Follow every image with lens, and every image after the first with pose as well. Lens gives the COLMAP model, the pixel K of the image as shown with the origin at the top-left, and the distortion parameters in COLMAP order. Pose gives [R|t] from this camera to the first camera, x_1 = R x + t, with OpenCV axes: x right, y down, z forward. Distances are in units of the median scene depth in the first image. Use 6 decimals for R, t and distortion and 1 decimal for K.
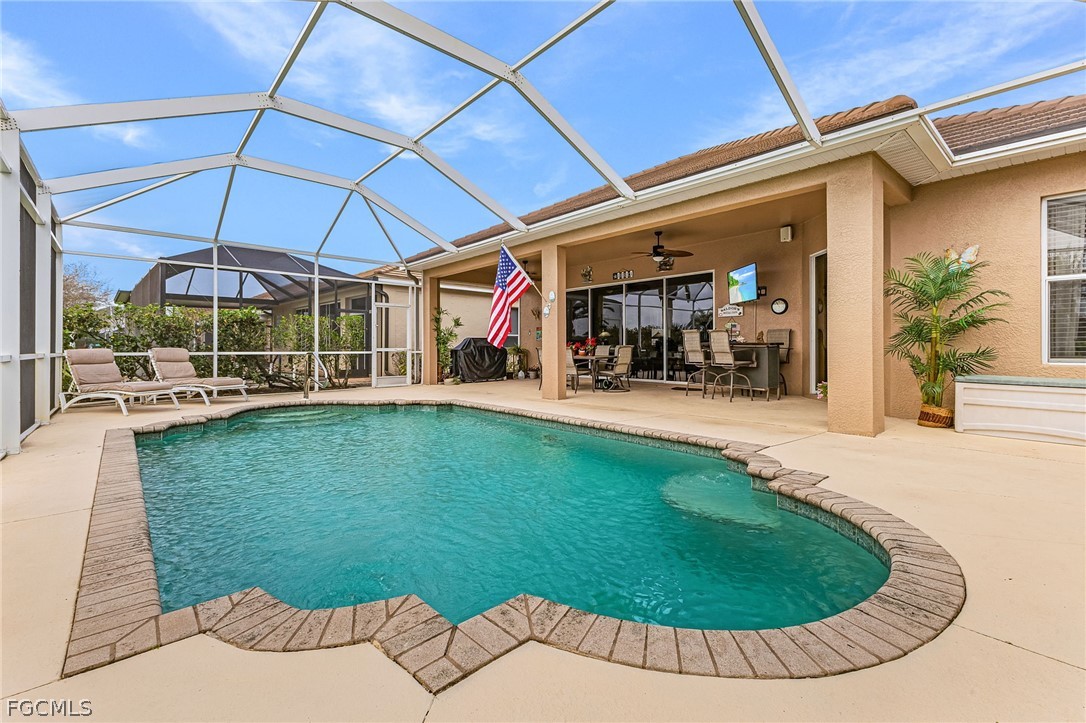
lens RADIAL K [[466.7, 0, 536.7], [0, 466.7, 362.6], [0, 0, 1]] dist [-0.002495, -0.000194]
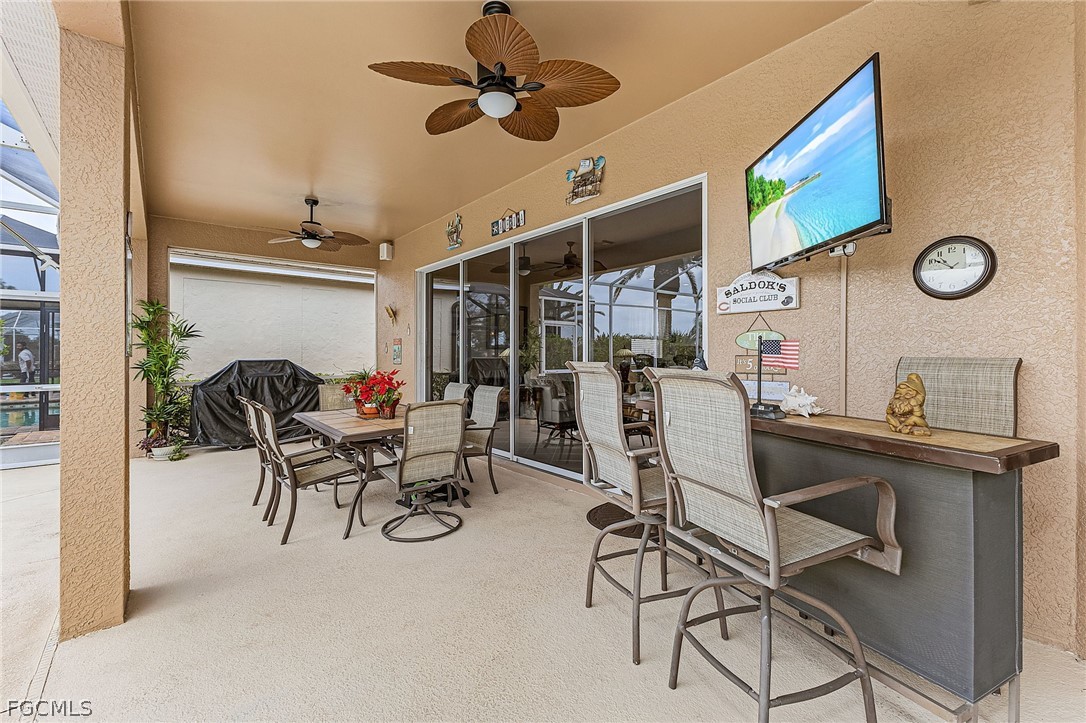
lens RADIAL K [[432.8, 0, 543.0], [0, 432.8, 361.5], [0, 0, 1]] dist [-0.000019, 0.000025]
pose [[0.997972, -0.002049, -0.063617, 0.294367], [0.001842, 0.999993, -0.003318, -0.064850], [0.063624, 0.003194, 0.997969, 0.708329]]
